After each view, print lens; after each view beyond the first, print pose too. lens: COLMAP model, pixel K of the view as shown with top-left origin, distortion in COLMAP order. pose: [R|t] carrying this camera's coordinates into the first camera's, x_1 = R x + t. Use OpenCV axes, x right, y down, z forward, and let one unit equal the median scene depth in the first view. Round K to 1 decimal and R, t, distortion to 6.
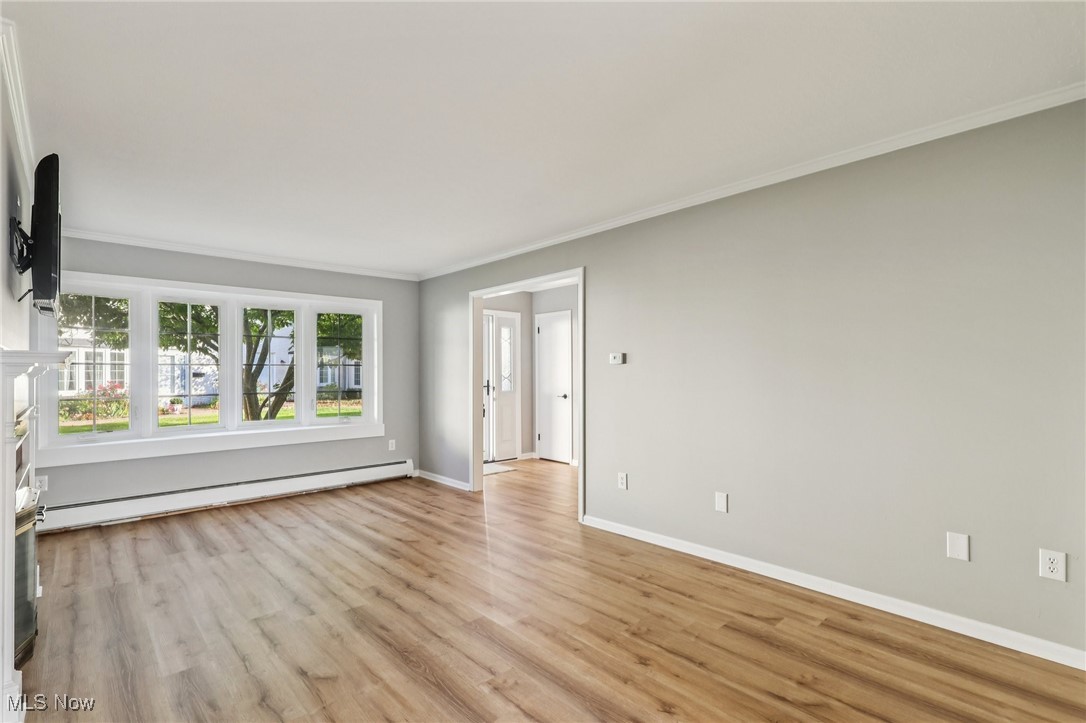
lens RADIAL K [[511.5, 0, 521.6], [0, 511.5, 368.8], [0, 0, 1]] dist [-0.003105, 0.001414]
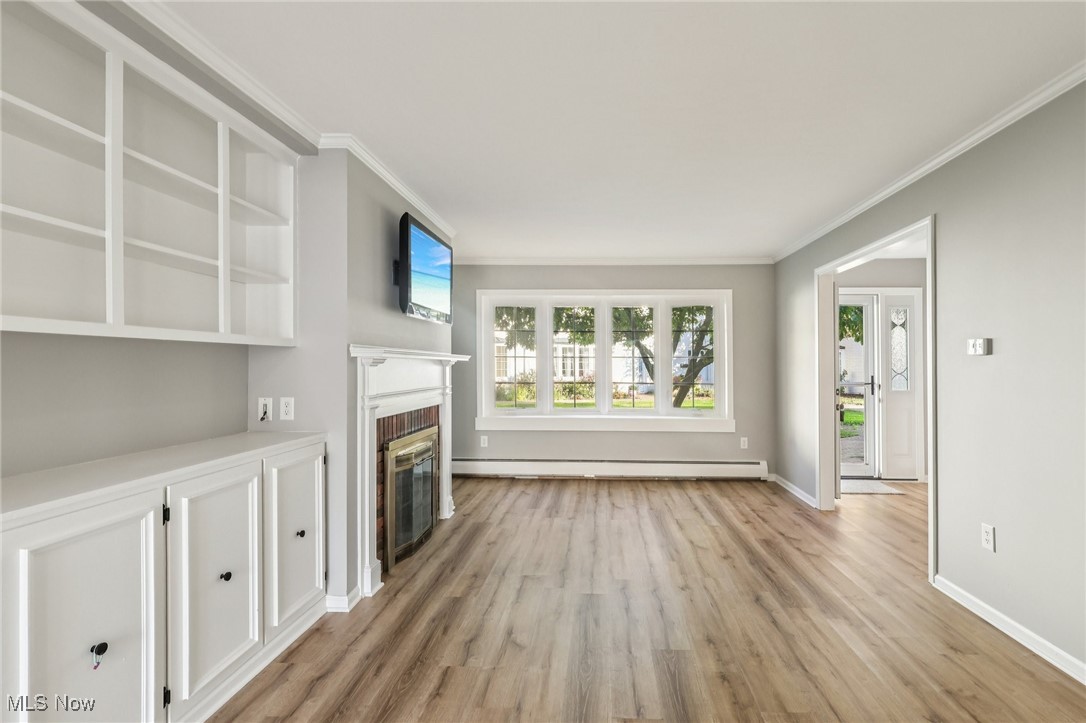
lens RADIAL K [[511.5, 0, 565.9], [0, 511.5, 365.3], [0, 0, 1]] dist [-0.003105, 0.001414]
pose [[0.716093, 0.008016, -0.697959, 0.194575], [-0.001722, 0.999951, 0.009718, -0.001548], [0.698003, -0.005757, 0.716072, 0.126668]]
